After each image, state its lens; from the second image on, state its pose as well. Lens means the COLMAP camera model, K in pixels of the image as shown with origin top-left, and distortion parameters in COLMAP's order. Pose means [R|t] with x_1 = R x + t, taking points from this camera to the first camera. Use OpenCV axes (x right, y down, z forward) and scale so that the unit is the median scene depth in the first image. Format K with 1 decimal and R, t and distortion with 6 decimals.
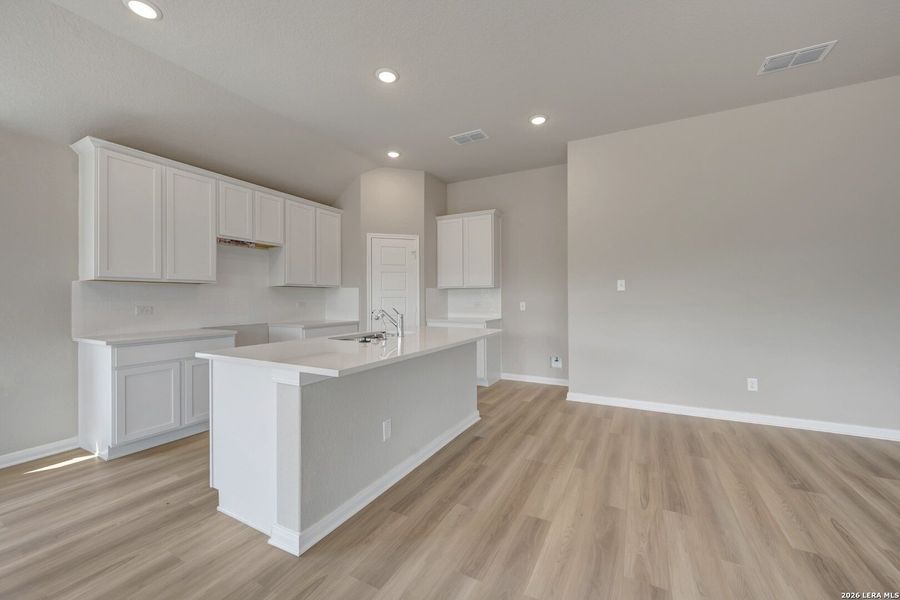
lens RADIAL K [[357.9, 0, 455.5], [0, 357.9, 297.5], [0, 0, 1]] dist [0.000628, -0.000174]
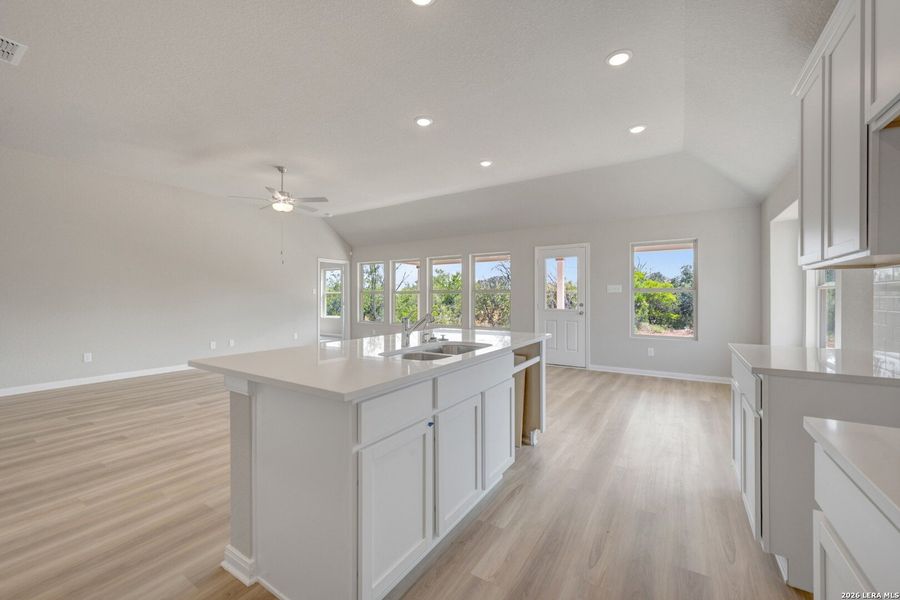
lens RADIAL K [[357.9, 0, 457.1], [0, 357.9, 296.7], [0, 0, 1]] dist [0.000628, -0.000174]
pose [[-0.996935, 0.005195, 0.078064, -0.315220], [0.004921, 0.999981, -0.003706, 0.004631], [-0.078082, -0.003310, -0.996941, 1.729665]]
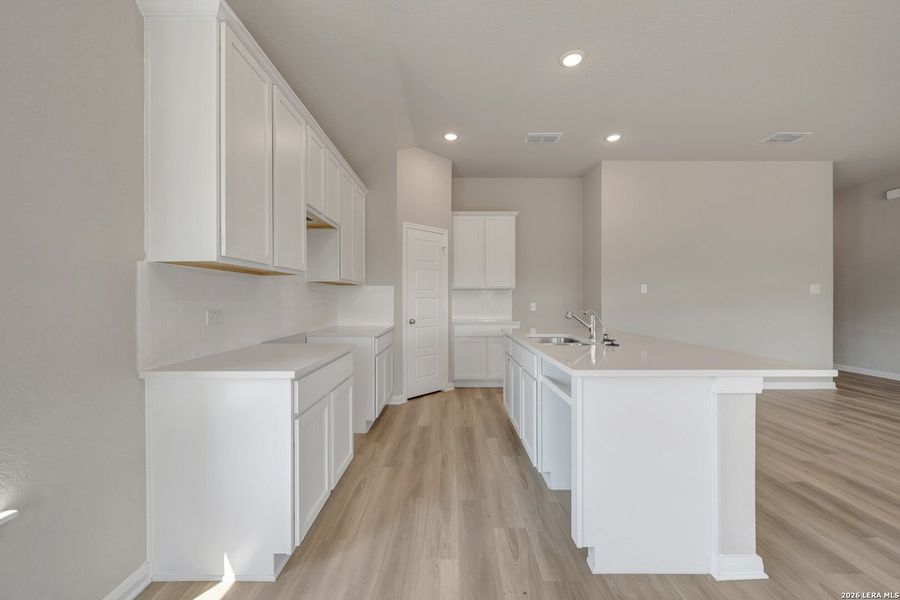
lens RADIAL K [[357.9, 0, 454.1], [0, 357.9, 298.9], [0, 0, 1]] dist [0.000628, -0.000174]
pose [[0.879676, 0.003903, 0.475558, -0.901187], [-0.002988, 0.999992, -0.002681, 0.007308], [-0.475565, 0.000937, 0.879680, 0.328732]]
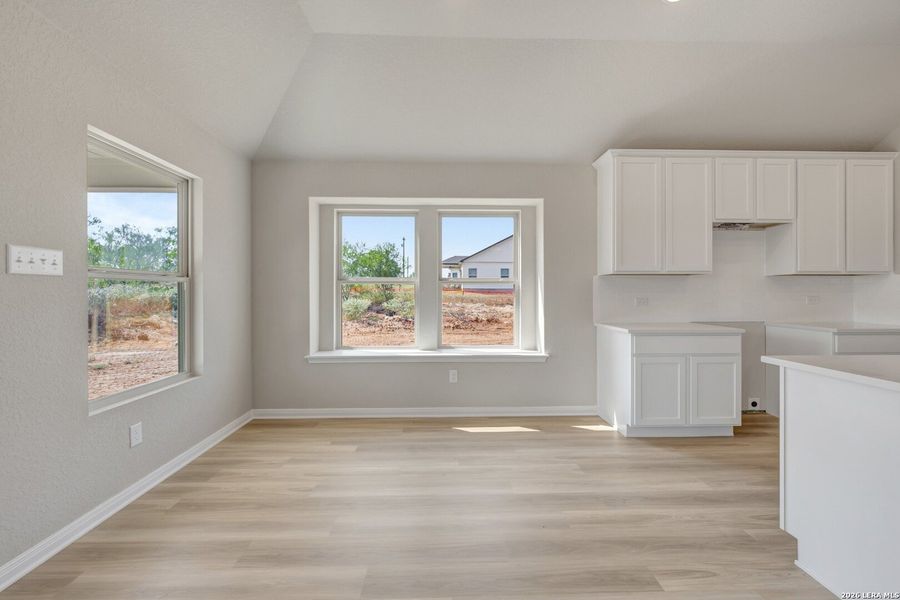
lens RADIAL K [[357.9, 0, 448.0], [0, 357.9, 294.8], [0, 0, 1]] dist [0.000628, -0.000174]
pose [[0.488769, 0.008867, -0.872368, -0.254320], [0.000346, 0.999946, 0.010358, 0.004135], [0.872413, -0.005364, 0.488739, -0.016318]]
